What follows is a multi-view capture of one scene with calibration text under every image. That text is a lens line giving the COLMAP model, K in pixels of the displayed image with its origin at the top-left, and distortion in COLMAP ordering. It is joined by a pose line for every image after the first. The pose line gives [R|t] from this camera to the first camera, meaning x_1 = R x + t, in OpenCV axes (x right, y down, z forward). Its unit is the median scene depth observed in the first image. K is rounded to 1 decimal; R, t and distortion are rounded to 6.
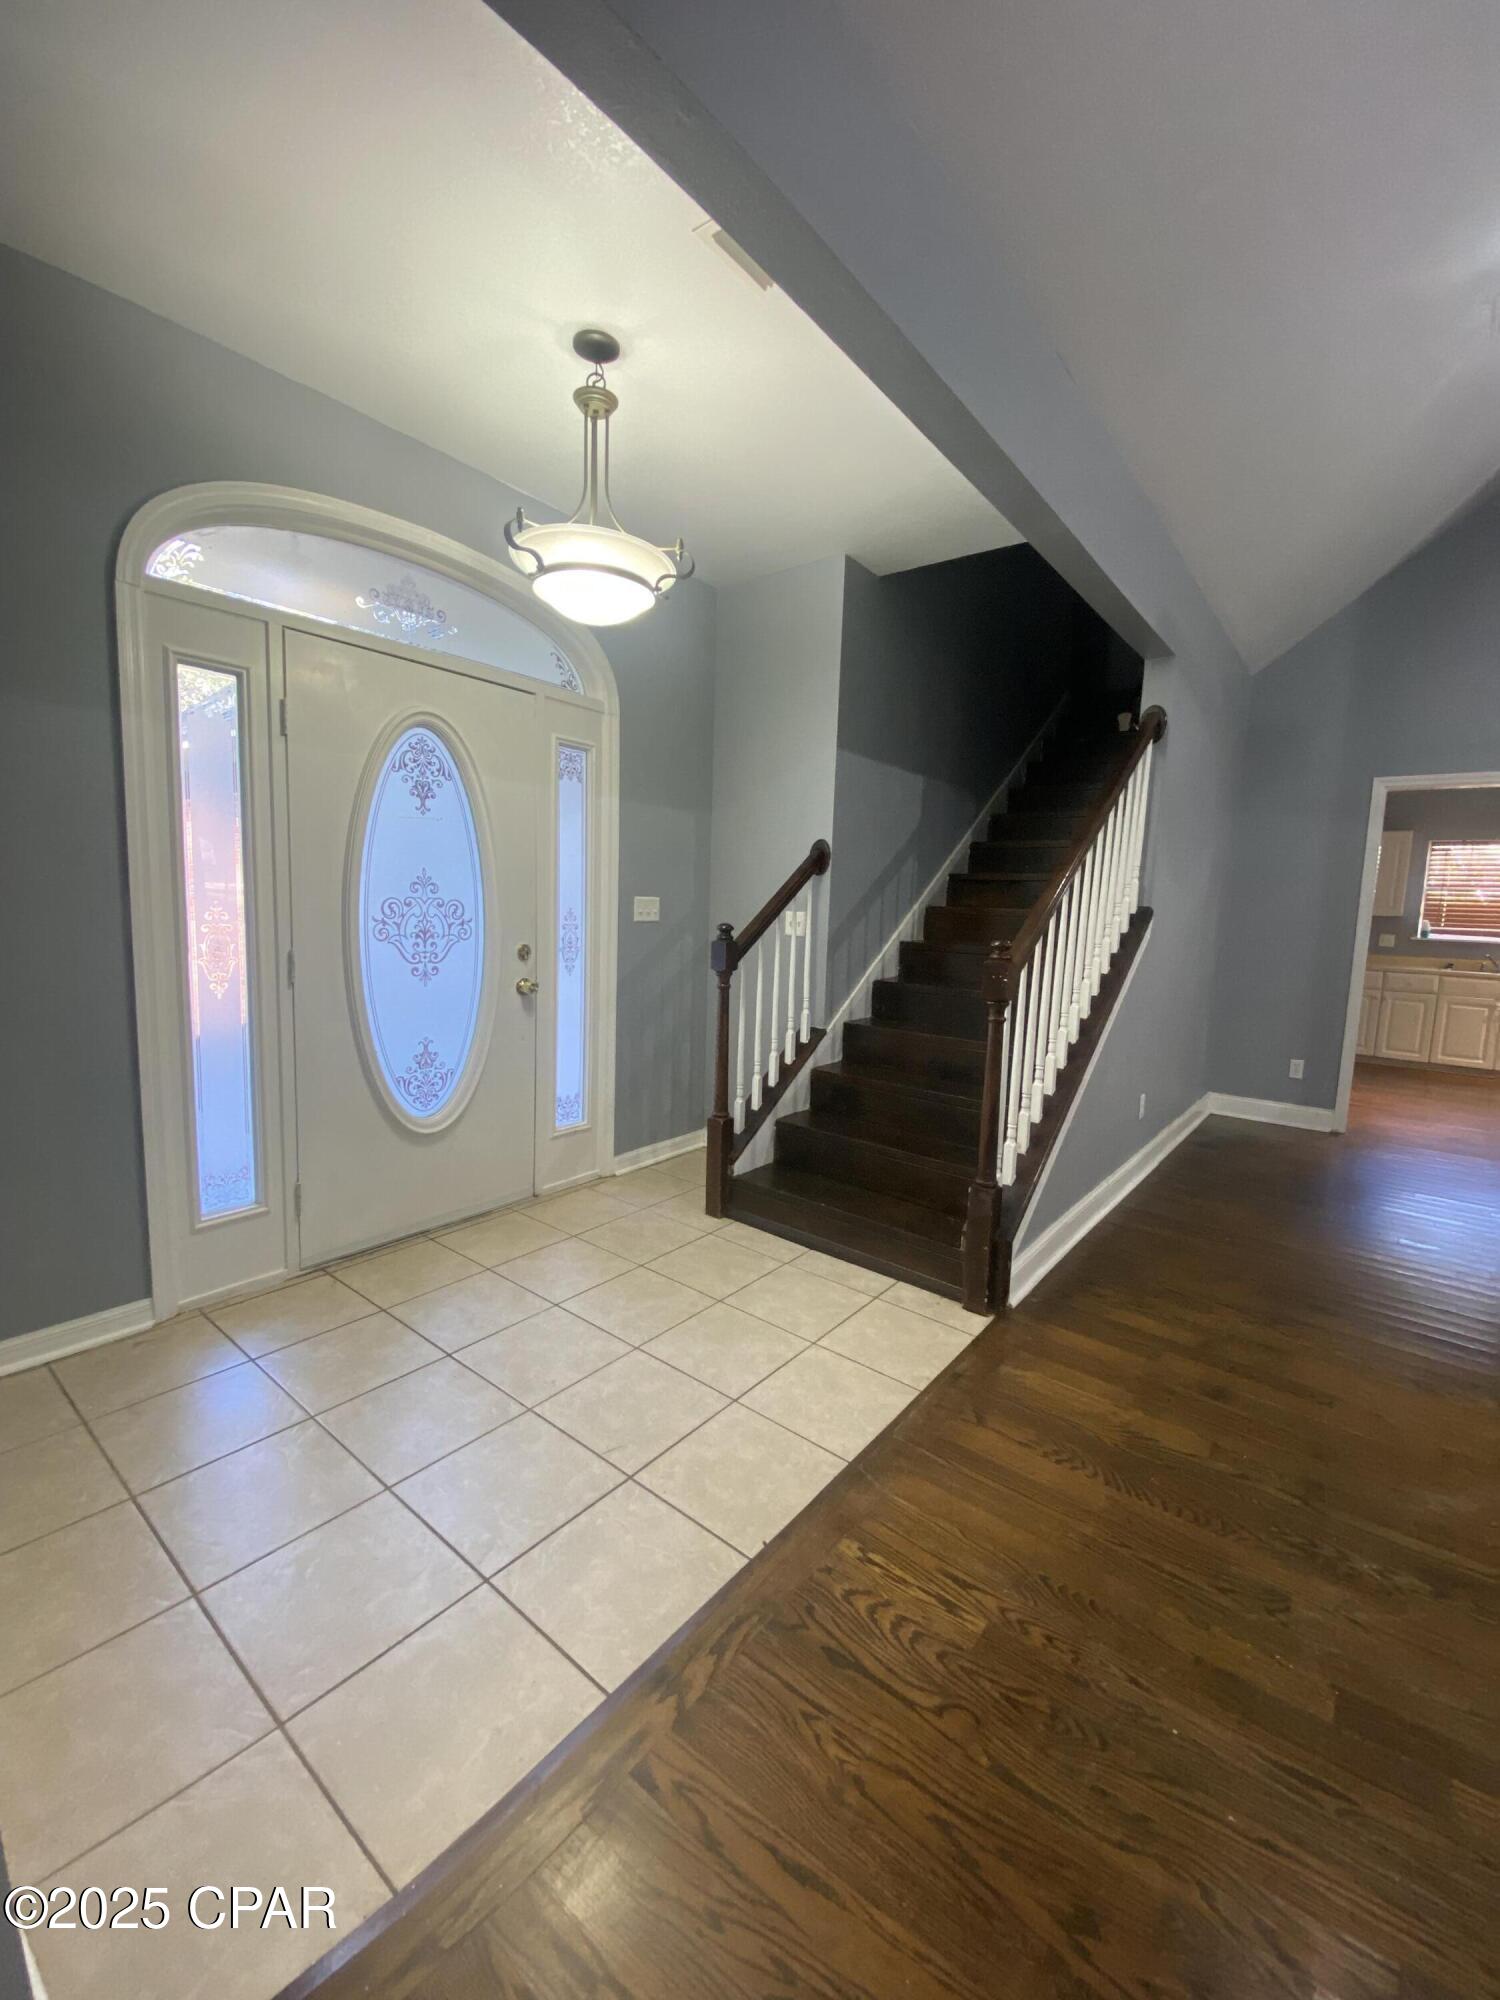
lens RADIAL K [[799.6, 0, 750.0], [0, 799.6, 1000.0], [0, 0, 1]] dist [0.001663, -0.011508]
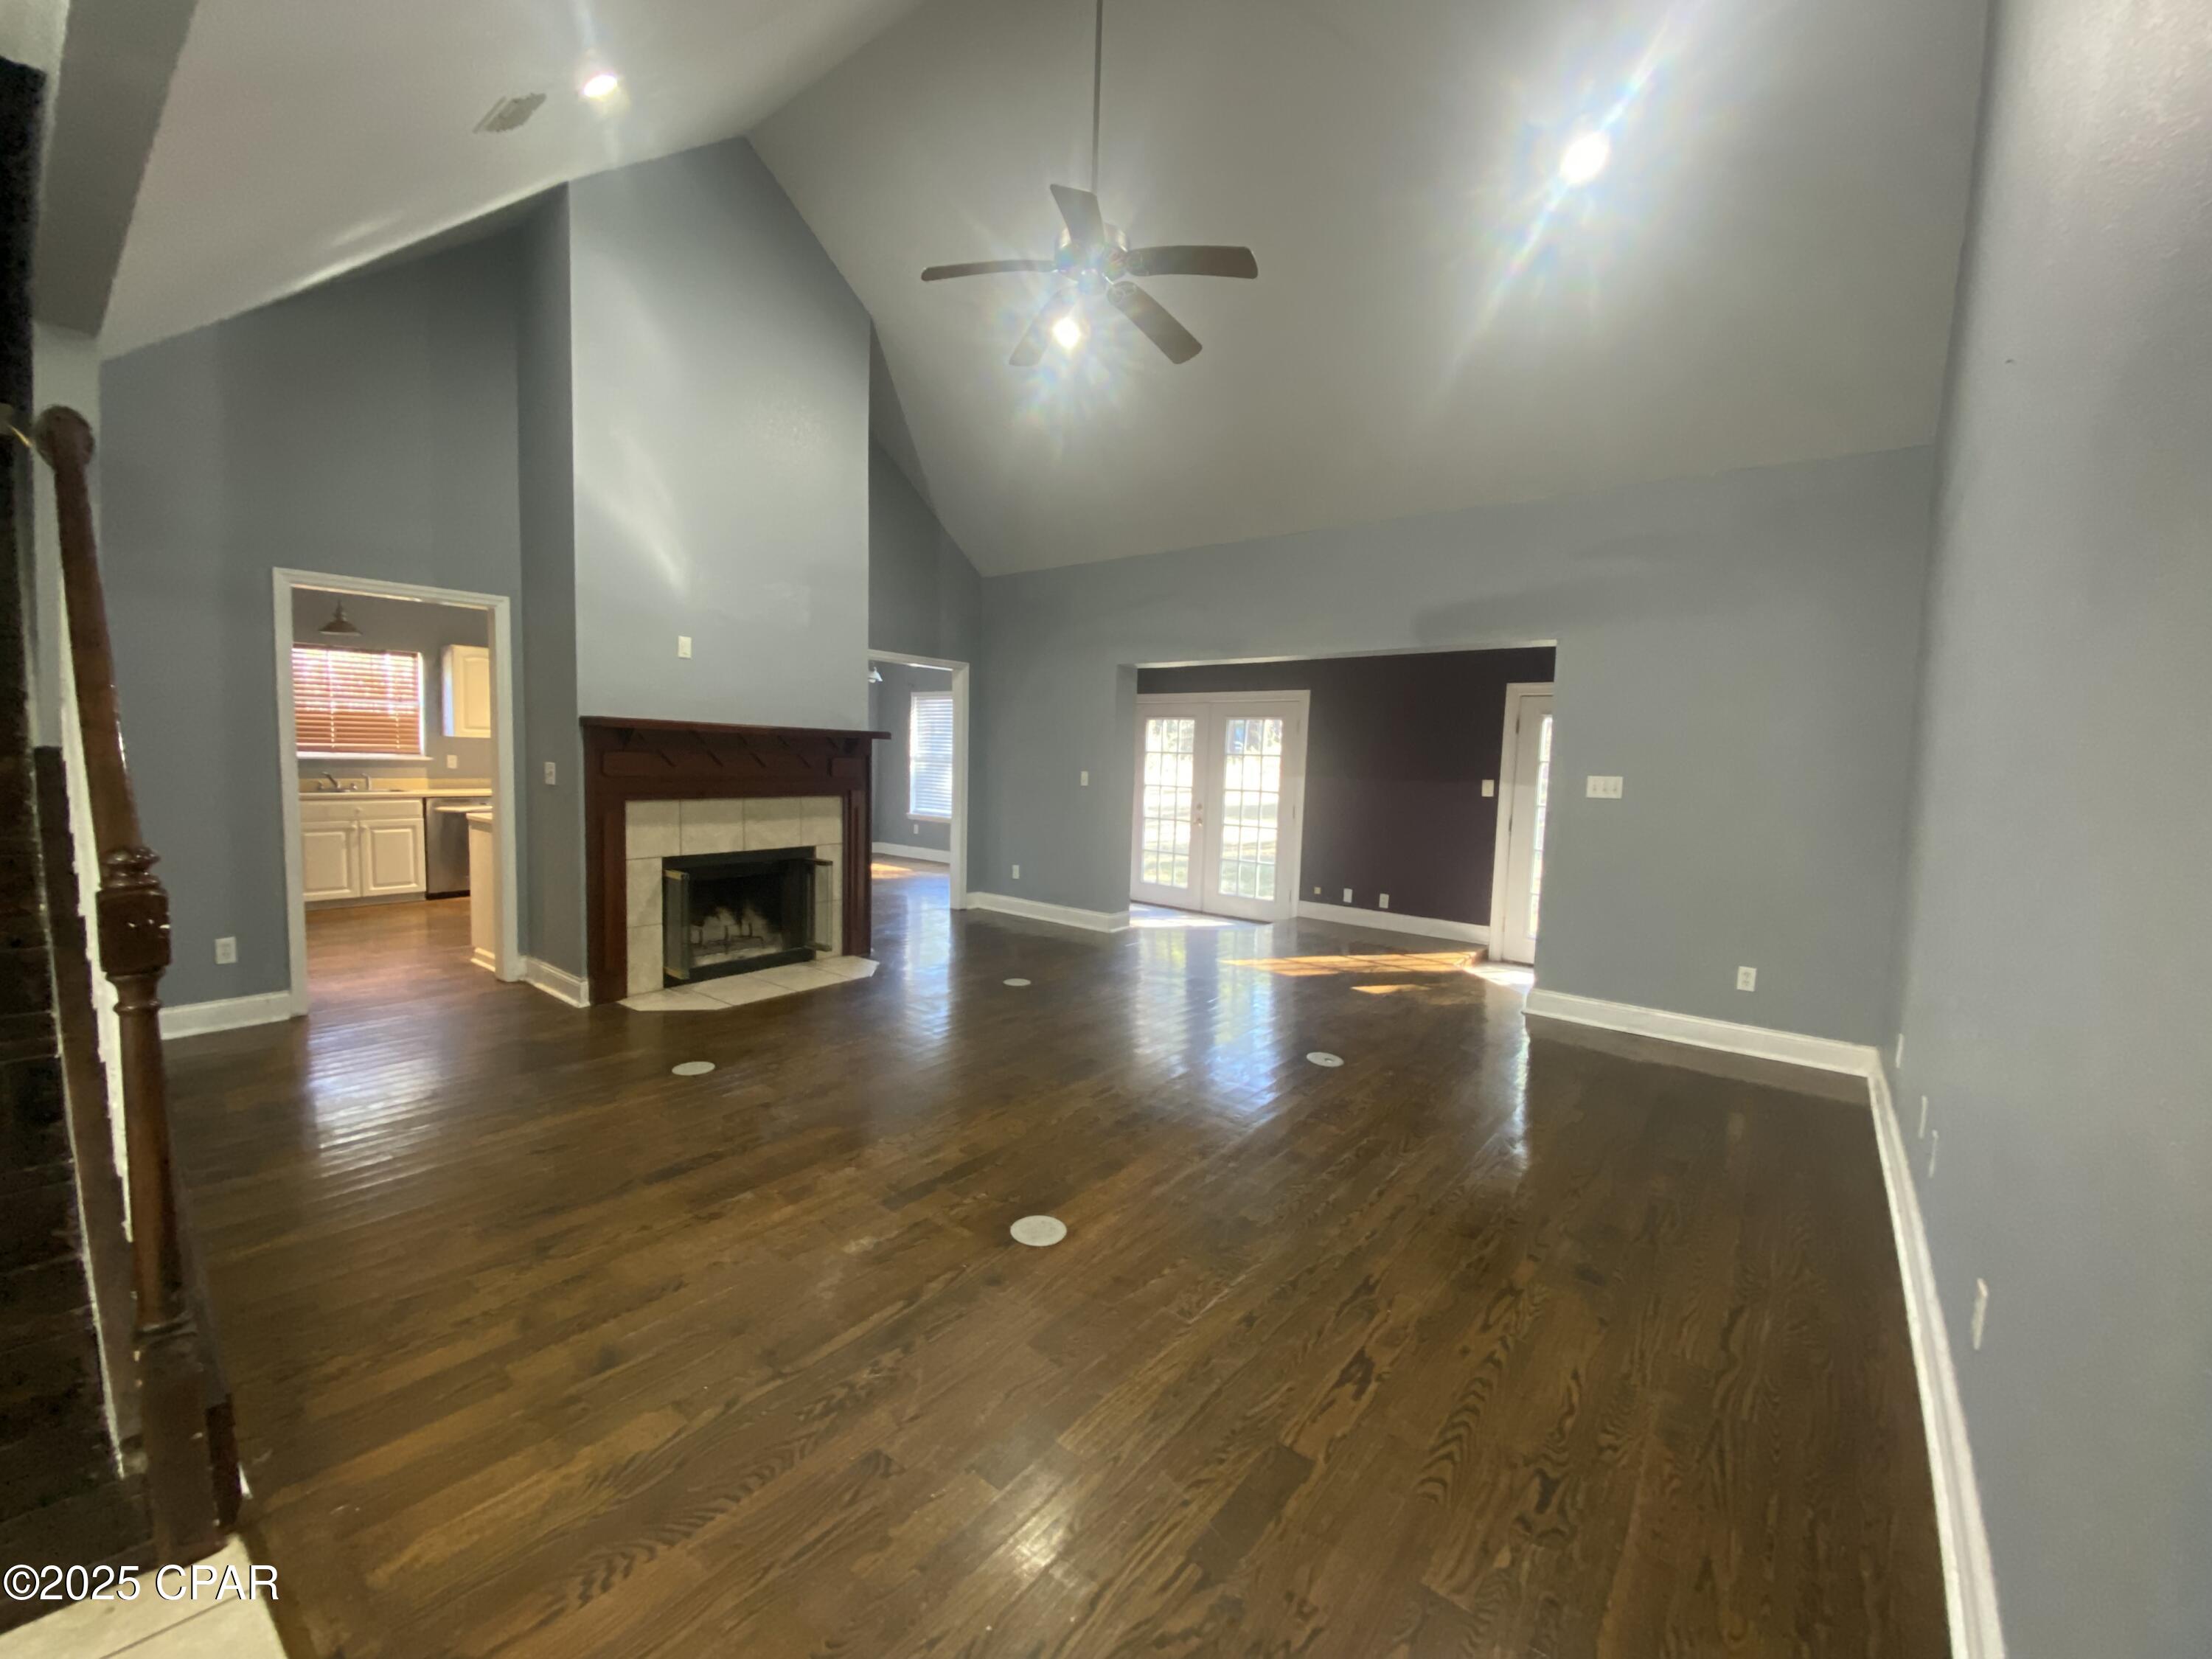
lens RADIAL K [[884.4, 0, 1106.0], [0, 884.4, 829.5], [0, 0, 1]] dist [0.001663, -0.011508]
pose [[-0.002530, -0.119057, 0.992884, -0.315557], [0.093669, 0.988494, 0.118769, -0.133427], [-0.995600, 0.093303, 0.008651, 0.534376]]
